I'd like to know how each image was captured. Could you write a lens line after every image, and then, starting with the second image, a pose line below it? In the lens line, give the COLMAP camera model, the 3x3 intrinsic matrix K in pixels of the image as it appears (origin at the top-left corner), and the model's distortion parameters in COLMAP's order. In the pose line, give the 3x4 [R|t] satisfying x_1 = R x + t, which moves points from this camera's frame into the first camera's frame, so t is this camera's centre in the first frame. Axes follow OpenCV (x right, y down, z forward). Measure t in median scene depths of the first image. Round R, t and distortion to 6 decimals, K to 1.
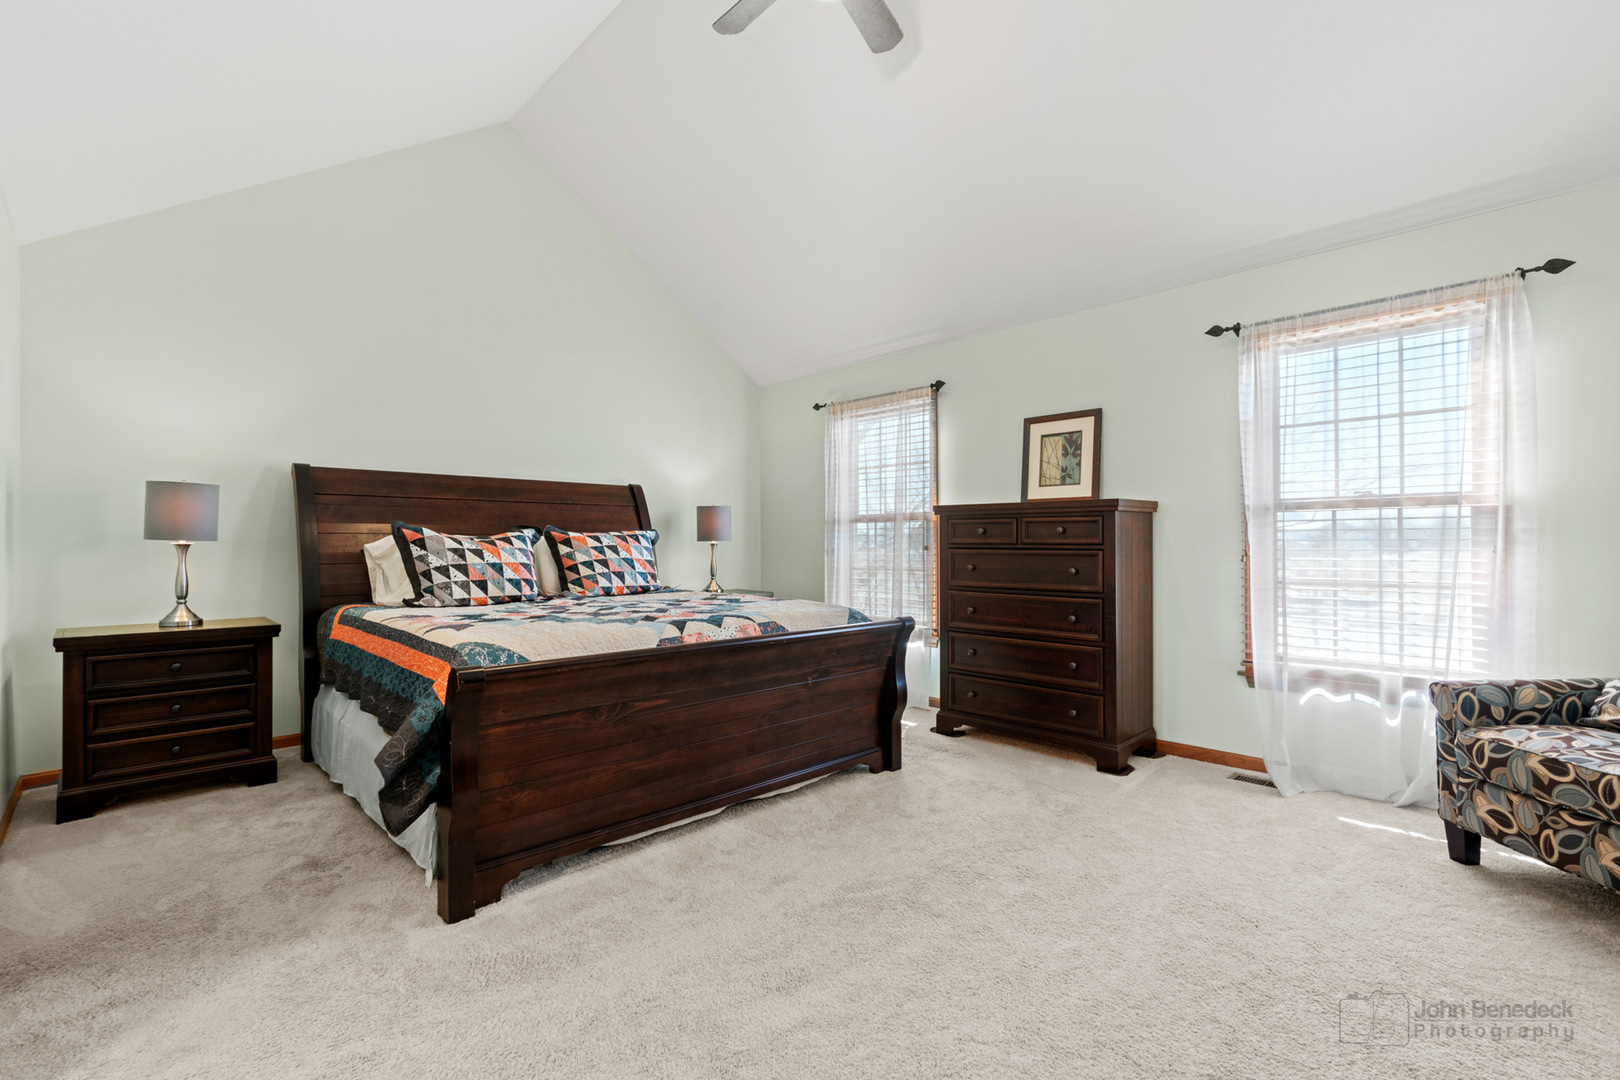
lens RADIAL K [[740.9, 0, 813.8], [0, 740.9, 544.4], [0, 0, 1]] dist [0.004218, -0.000015]
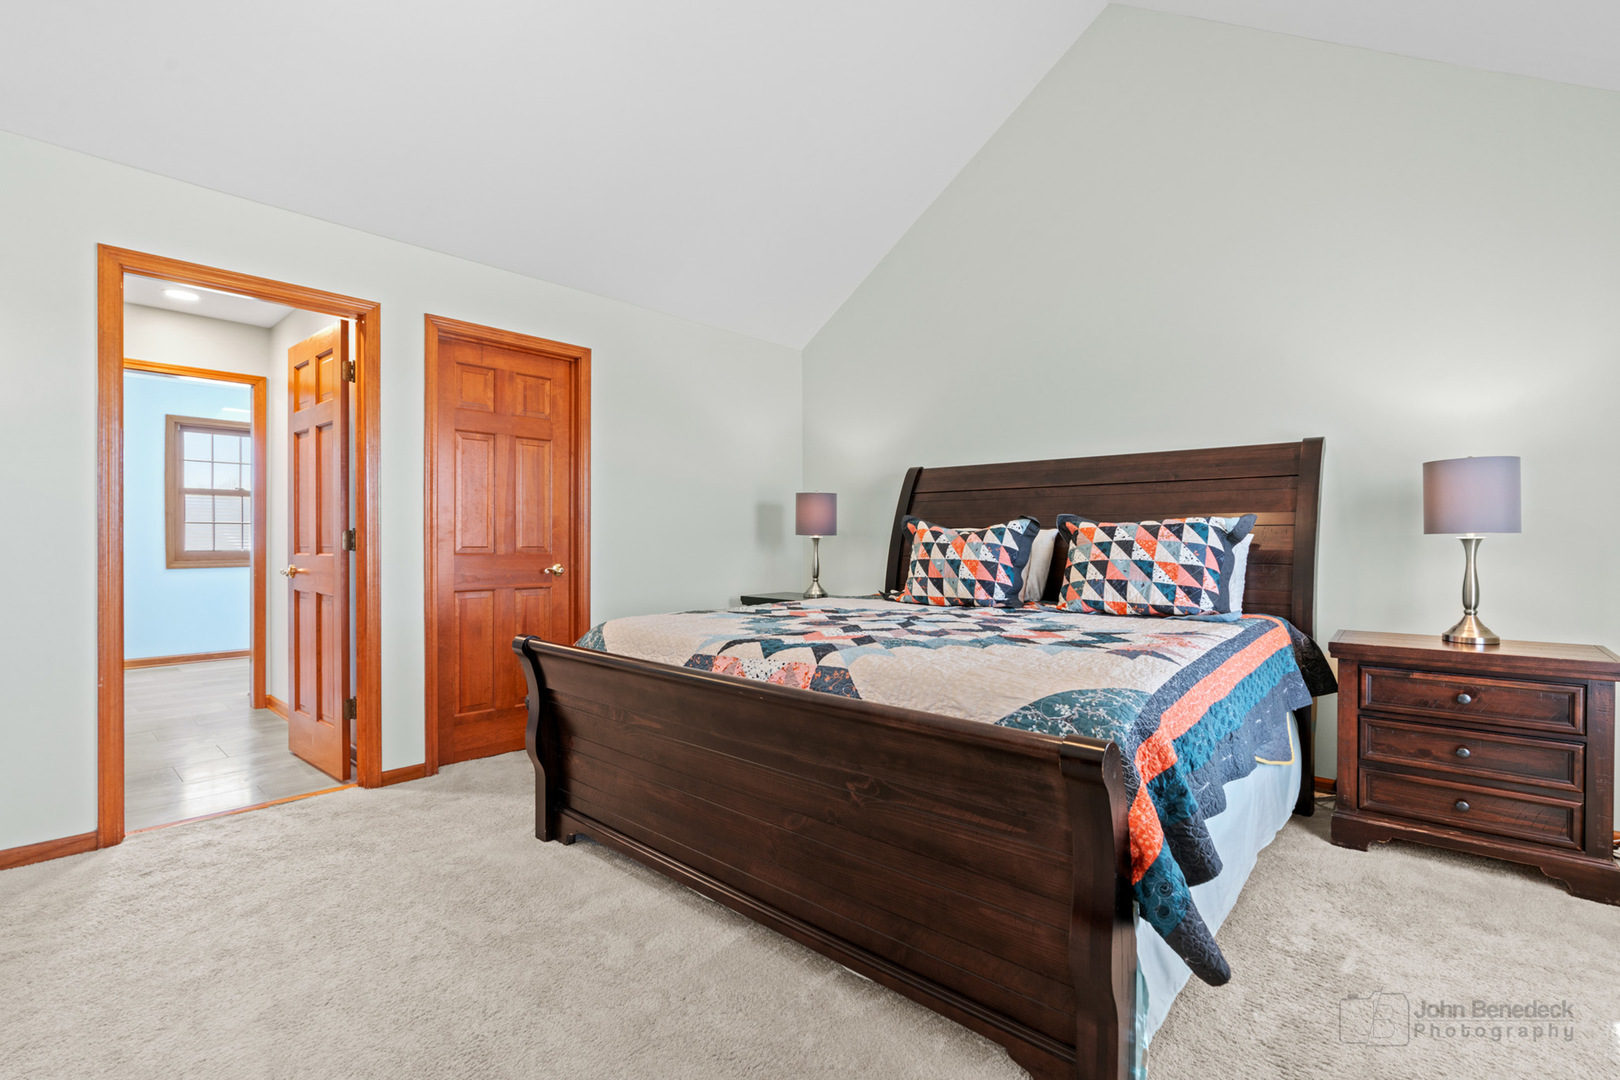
lens RADIAL K [[740.9, 0, 813.2], [0, 740.9, 534.2], [0, 0, 1]] dist [0.004218, -0.000015]
pose [[0.044988, 0.000708, -0.998987, 0.404170], [0.003498, 0.999994, 0.000866, -0.006479], [0.998981, -0.003534, 0.044986, 0.704922]]
